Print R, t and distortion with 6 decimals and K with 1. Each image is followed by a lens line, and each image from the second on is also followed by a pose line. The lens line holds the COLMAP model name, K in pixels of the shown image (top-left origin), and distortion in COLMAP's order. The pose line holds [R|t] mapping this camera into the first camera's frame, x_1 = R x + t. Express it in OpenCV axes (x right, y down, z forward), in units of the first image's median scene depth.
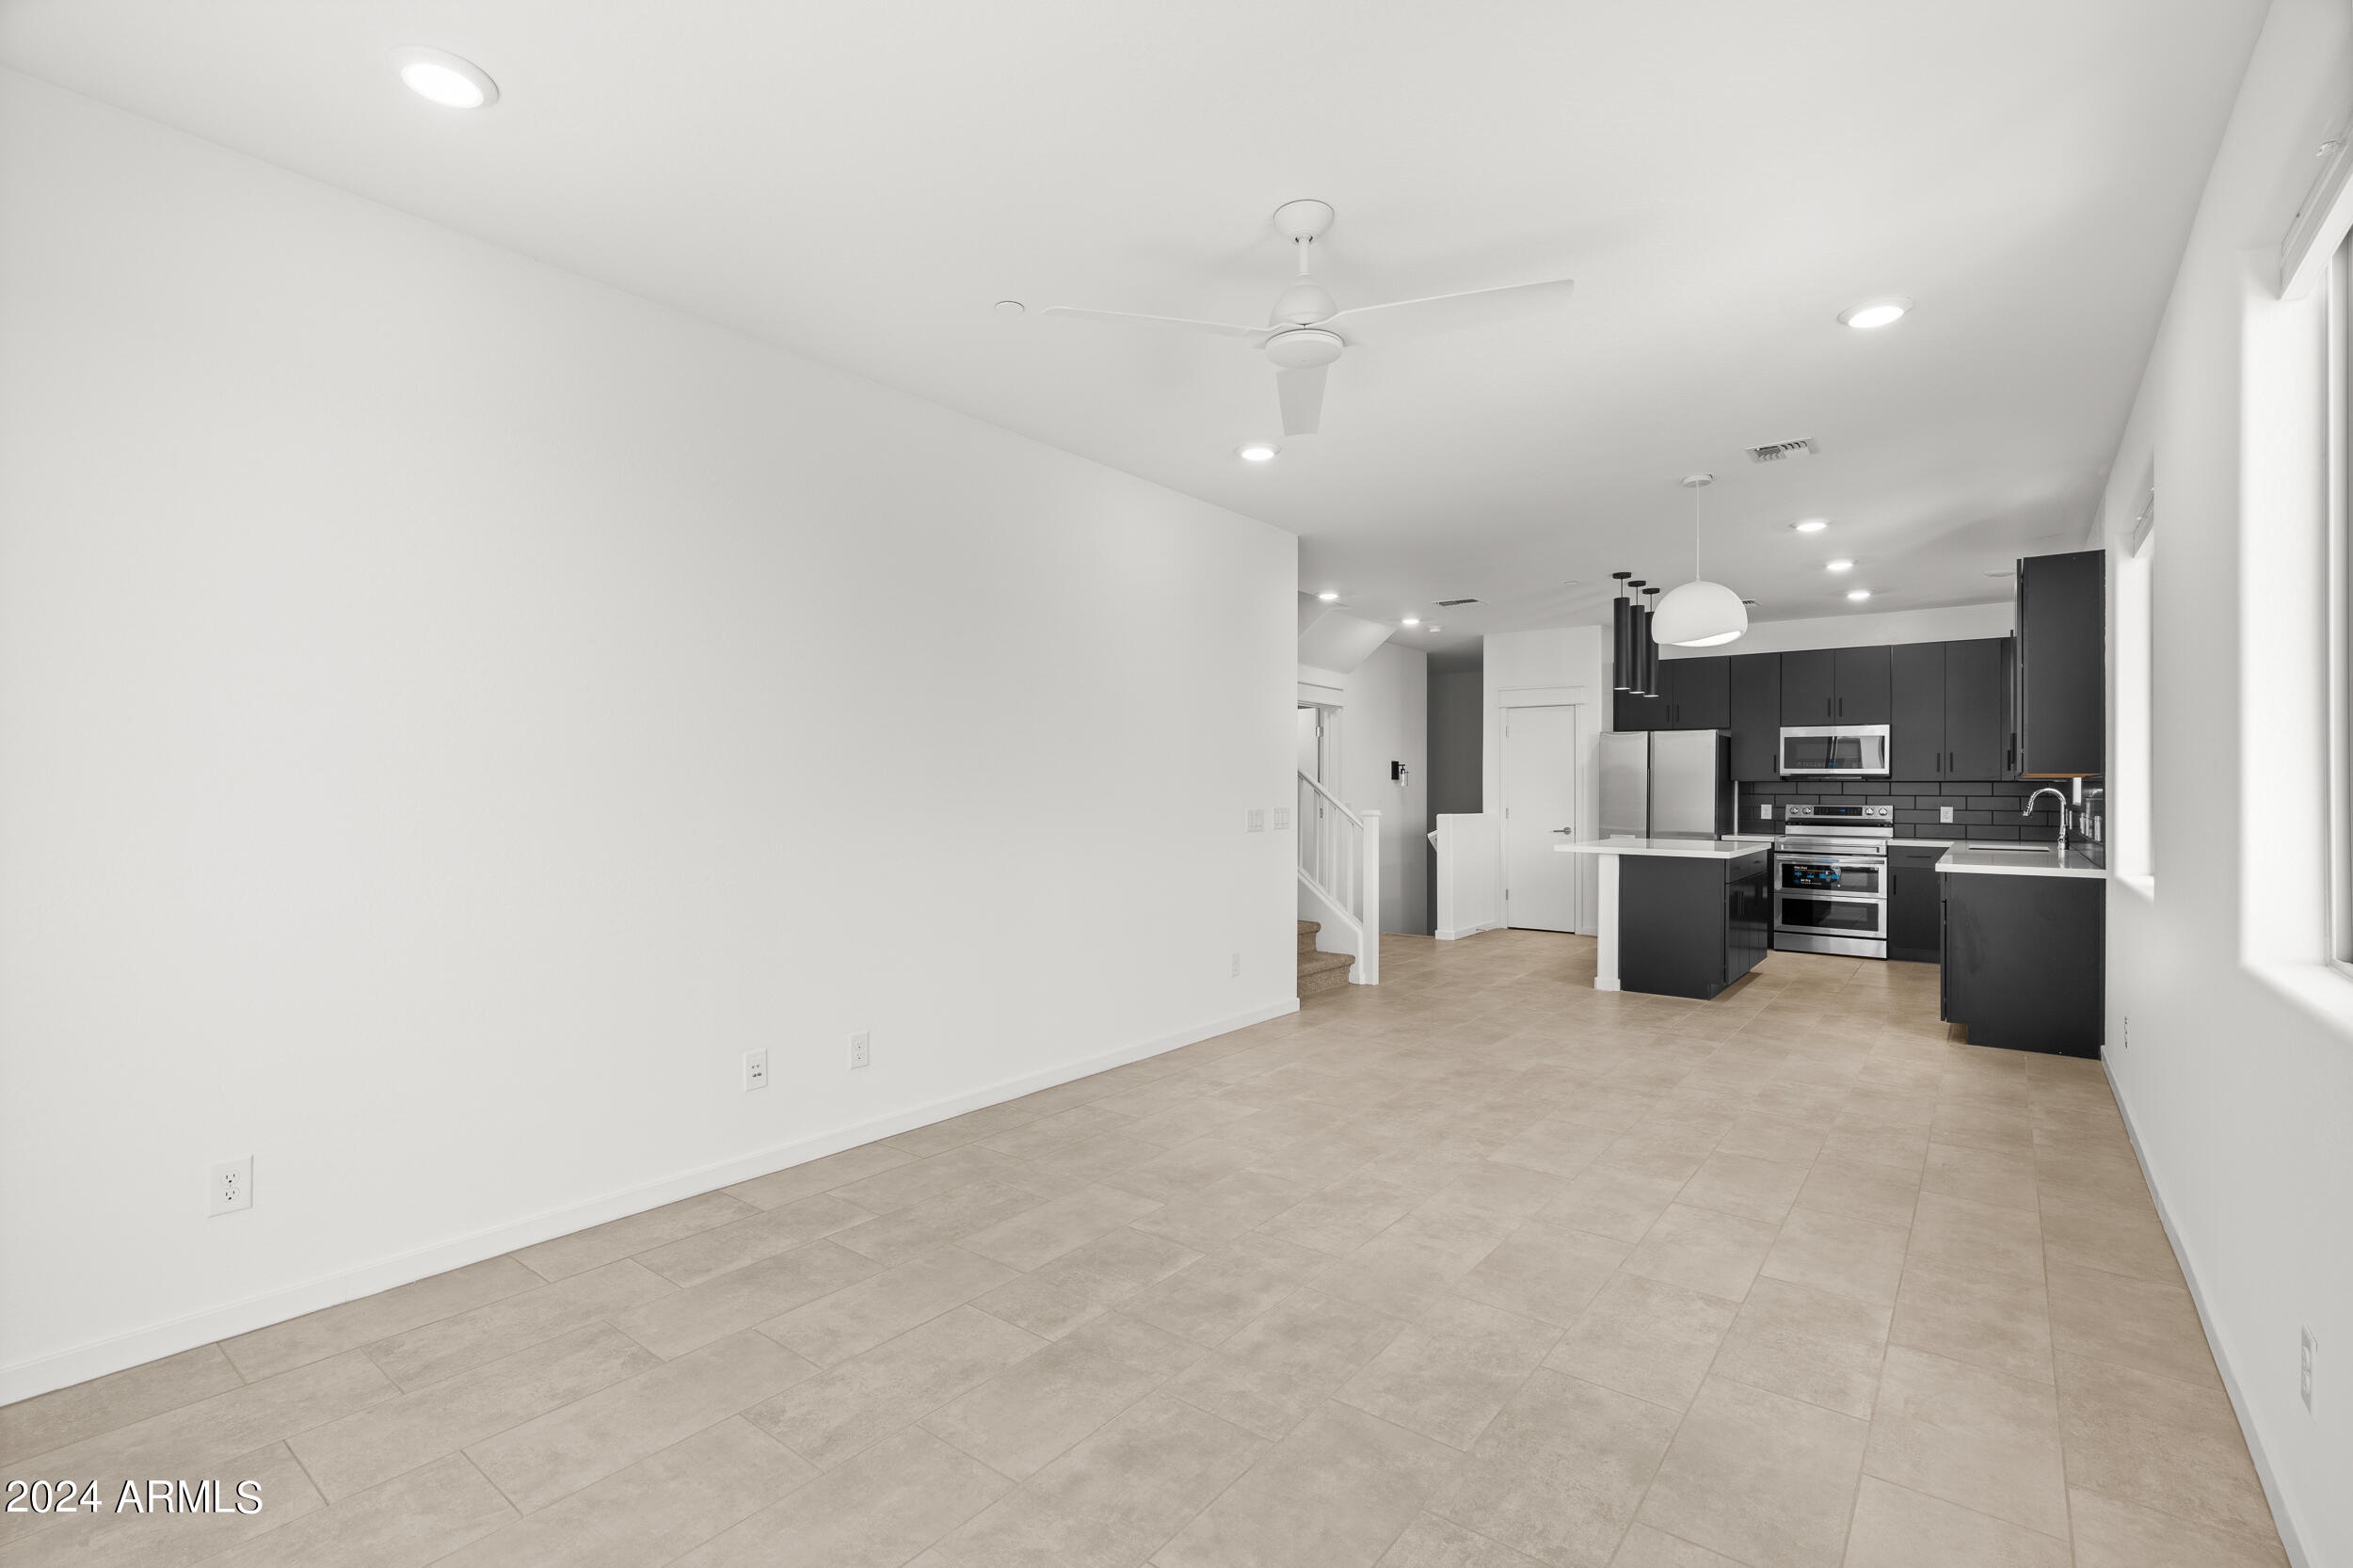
lens RADIAL K [[1066.1, 0, 1176.5], [0, 1066.1, 784.0], [0, 0, 1]] dist [-0.012393, 0.005427]
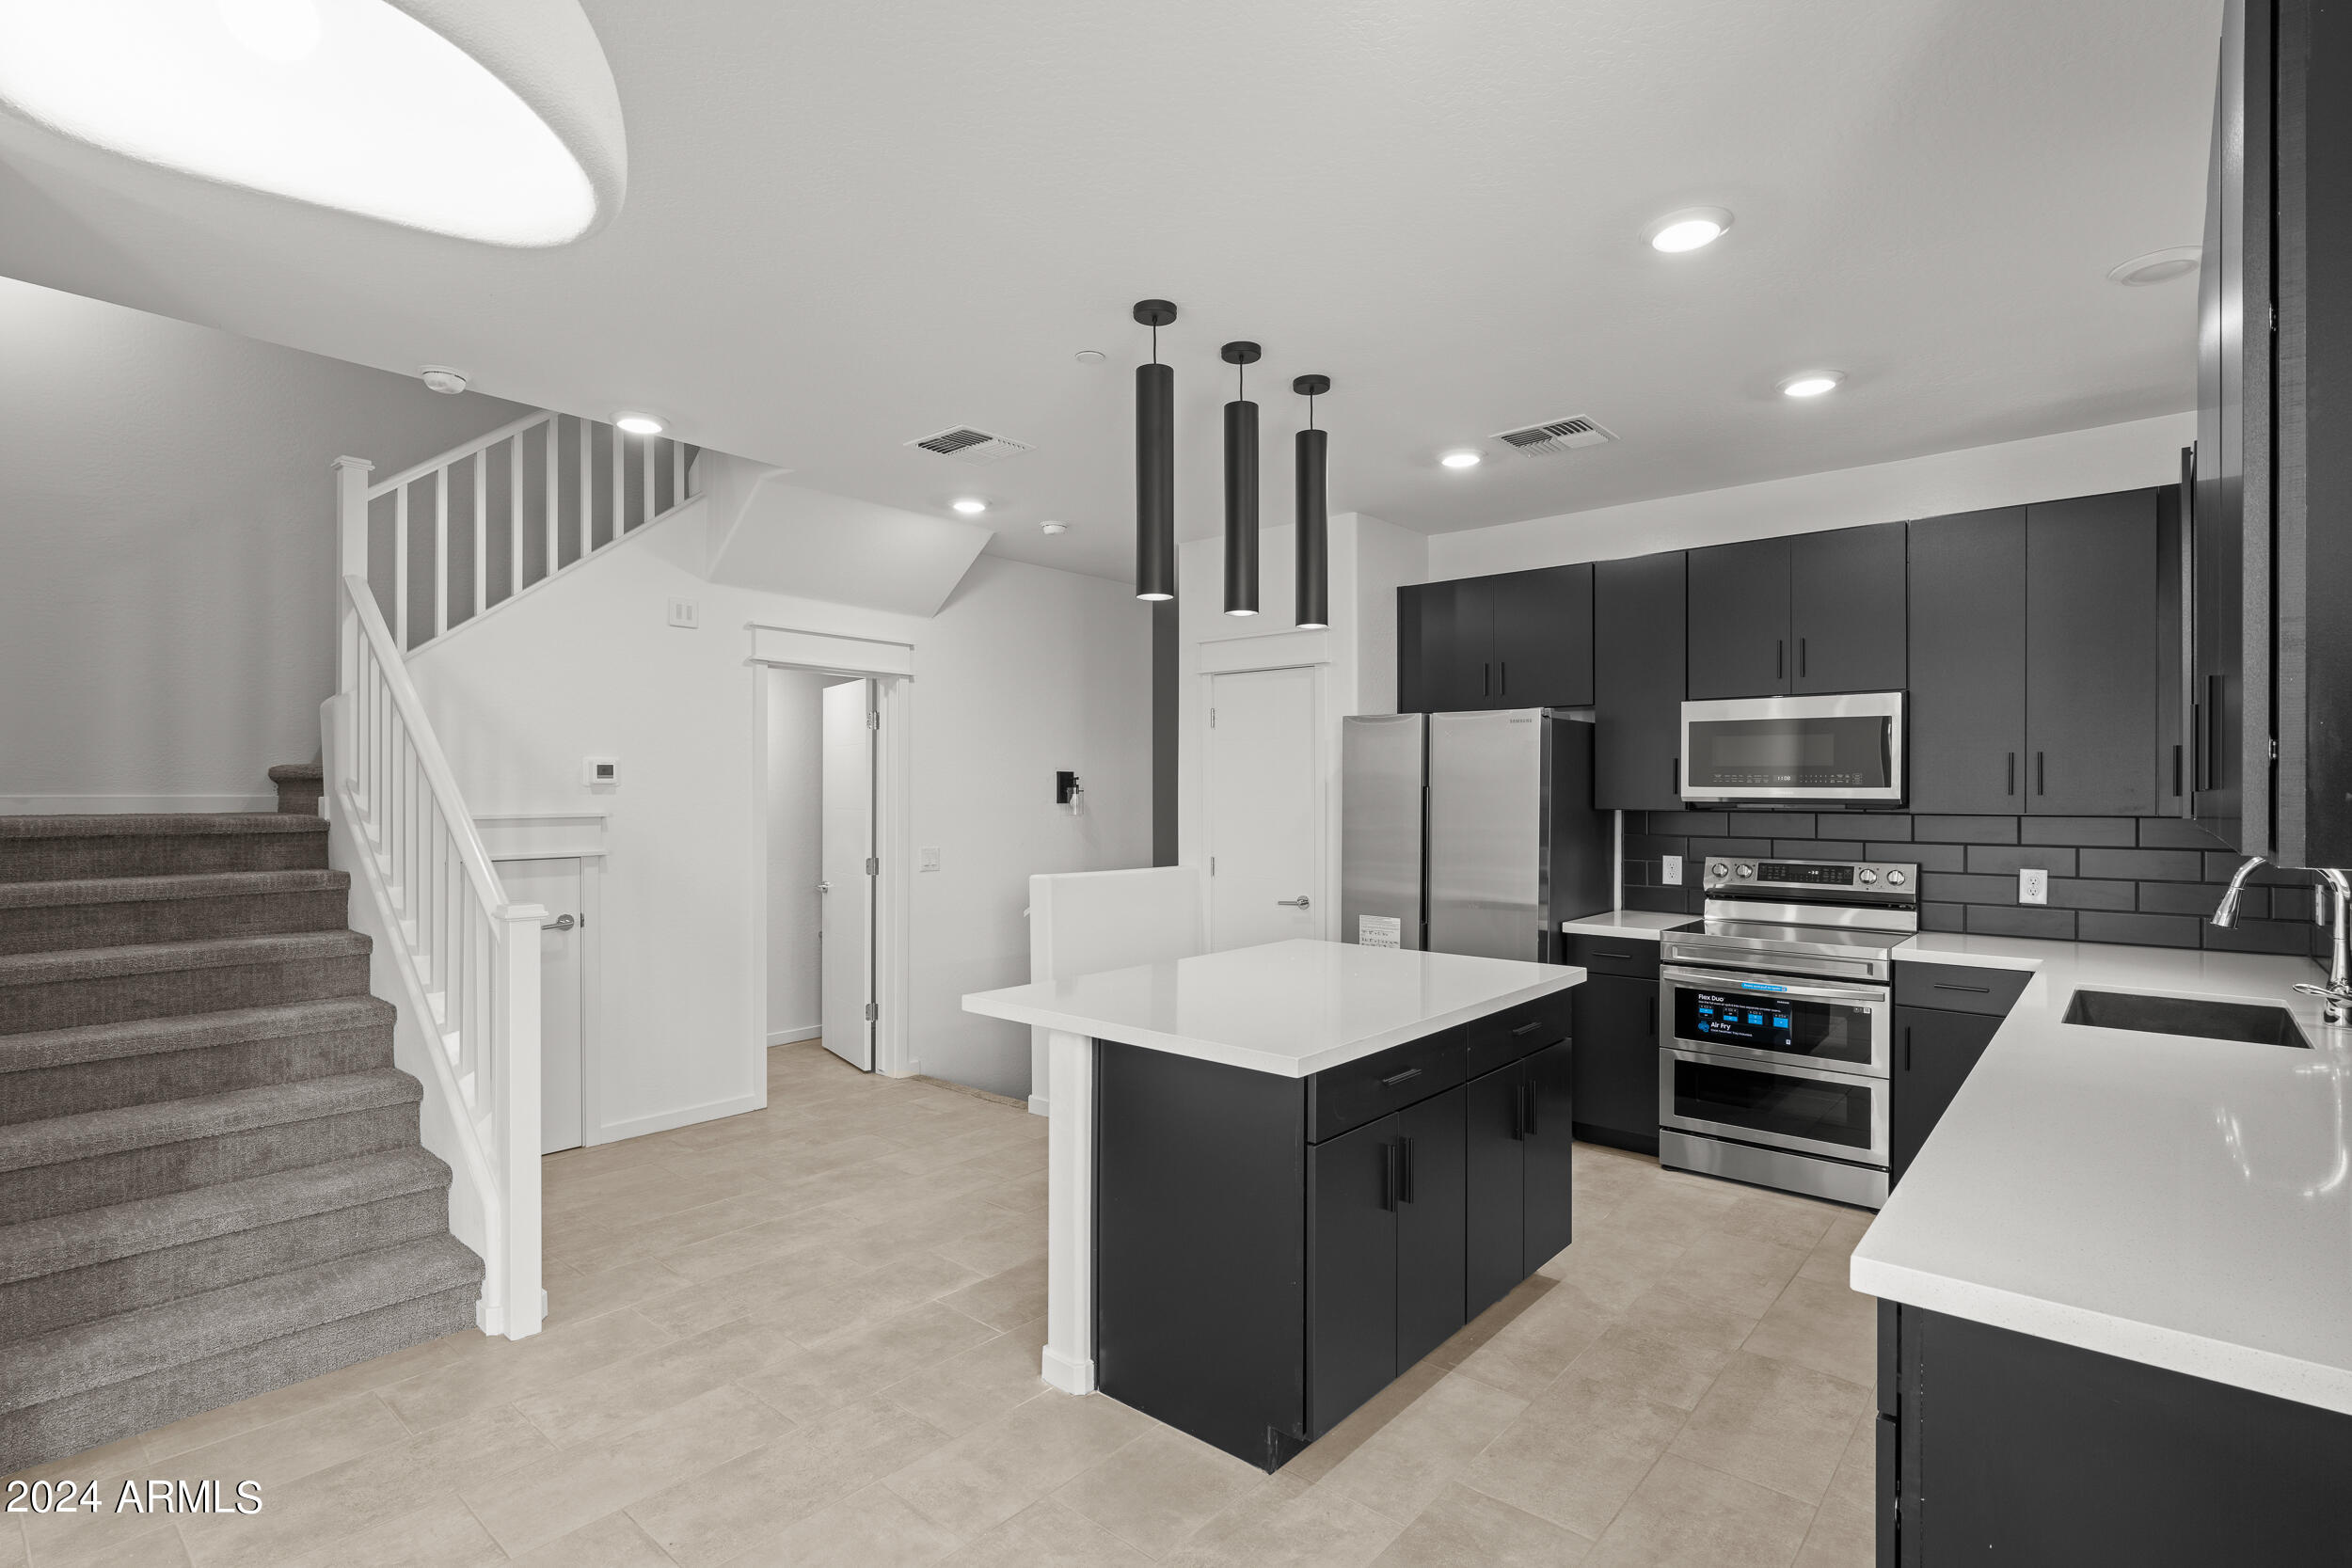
lens RADIAL K [[1143.5, 0, 1173.3], [0, 1143.5, 794.4], [0, 0, 1]] dist [-0.004722, 0.000376]
pose [[0.998608, -0.004137, -0.052586, 0.465487], [0.004507, 0.999966, 0.006914, -0.020084], [0.052556, -0.007142, 0.998592, 0.596139]]
